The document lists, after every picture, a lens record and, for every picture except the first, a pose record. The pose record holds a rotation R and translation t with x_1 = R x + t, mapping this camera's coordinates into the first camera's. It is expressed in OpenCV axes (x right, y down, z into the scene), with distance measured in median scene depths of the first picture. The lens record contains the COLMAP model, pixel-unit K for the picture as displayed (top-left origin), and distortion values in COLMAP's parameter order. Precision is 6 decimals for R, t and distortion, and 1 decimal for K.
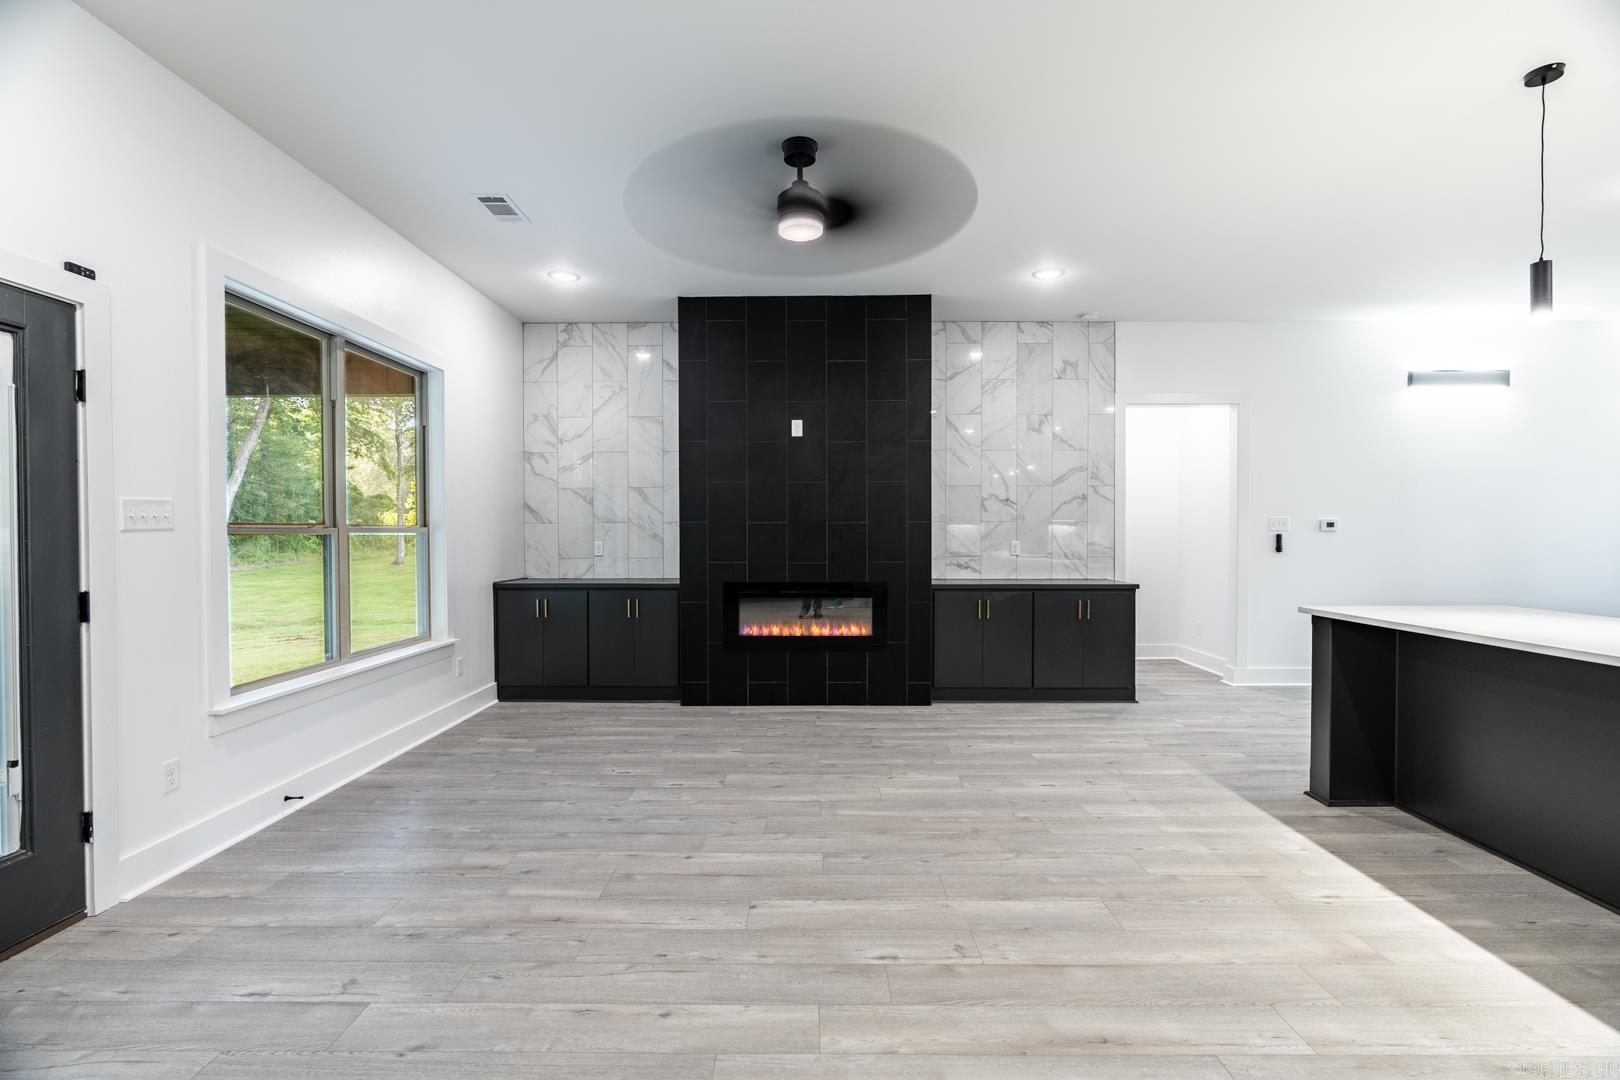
lens RADIAL K [[739.6, 0, 806.9], [0, 739.6, 537.1], [0, 0, 1]] dist [-0.006201, 0.001938]
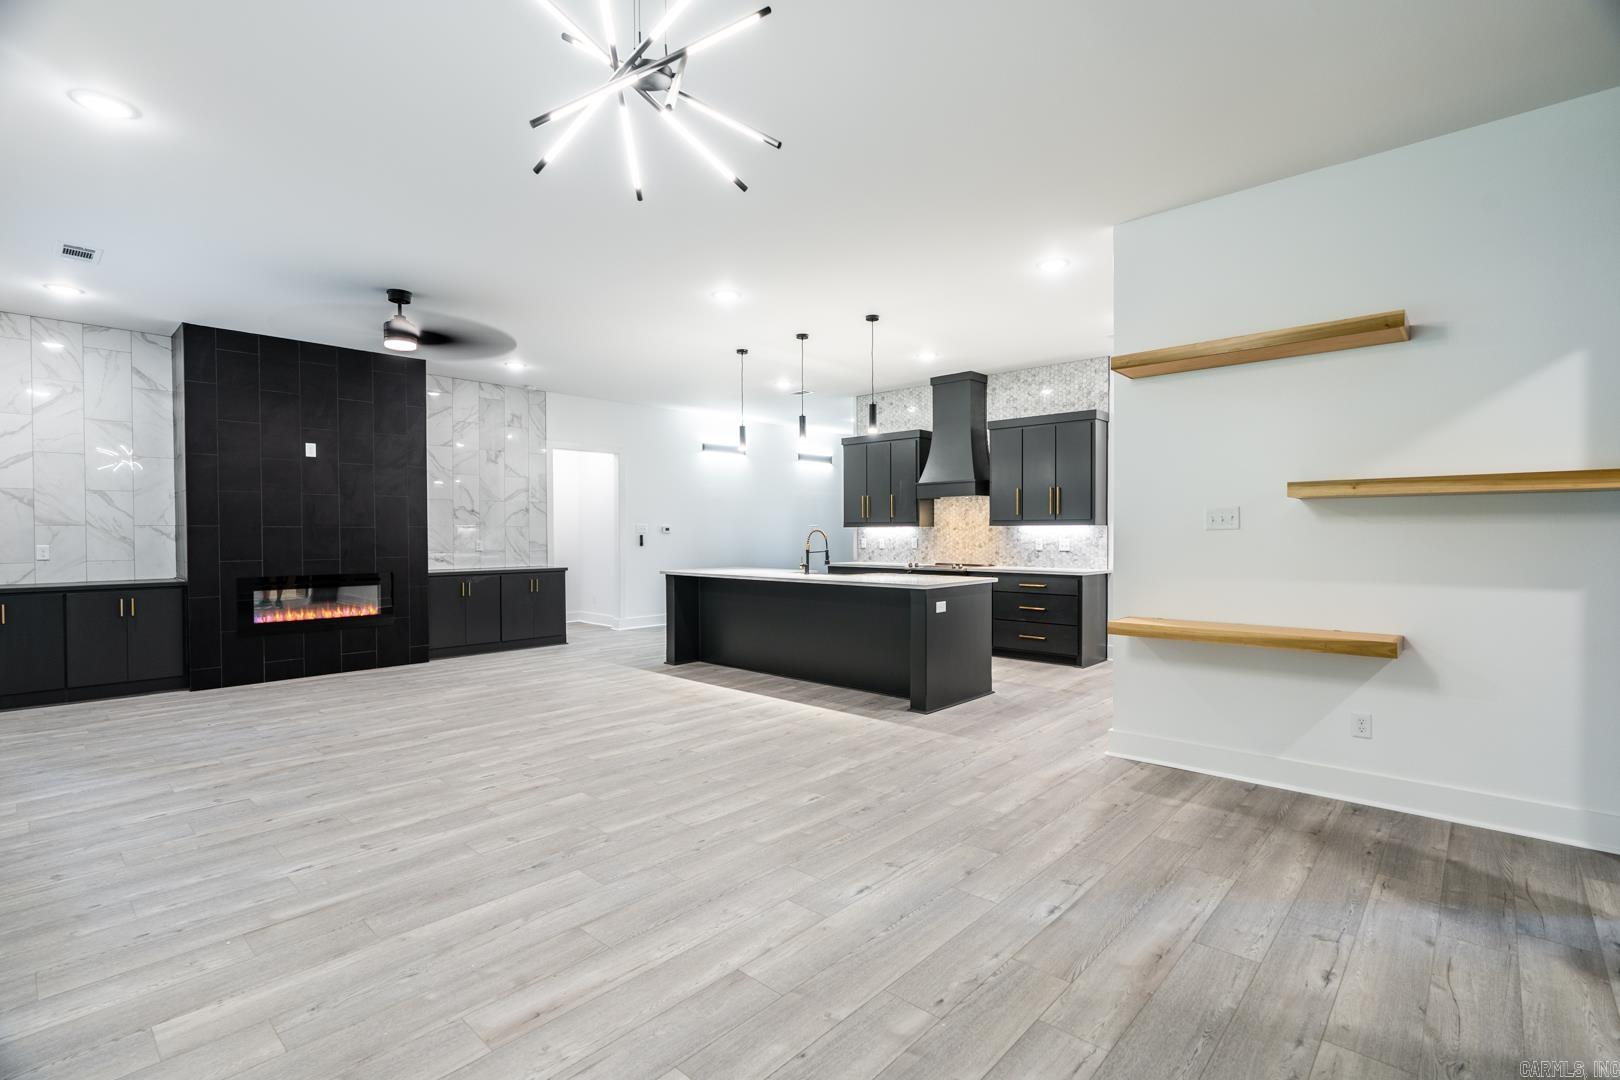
lens RADIAL K [[739.6, 0, 829.3], [0, 739.6, 555.4], [0, 0, 1]] dist [-0.006201, 0.001938]
pose [[0.660151, -0.023386, 0.750769, -0.426945], [0.005684, 0.999642, 0.026140, 0.000540], [-0.751111, -0.012989, 0.660048, -0.532086]]
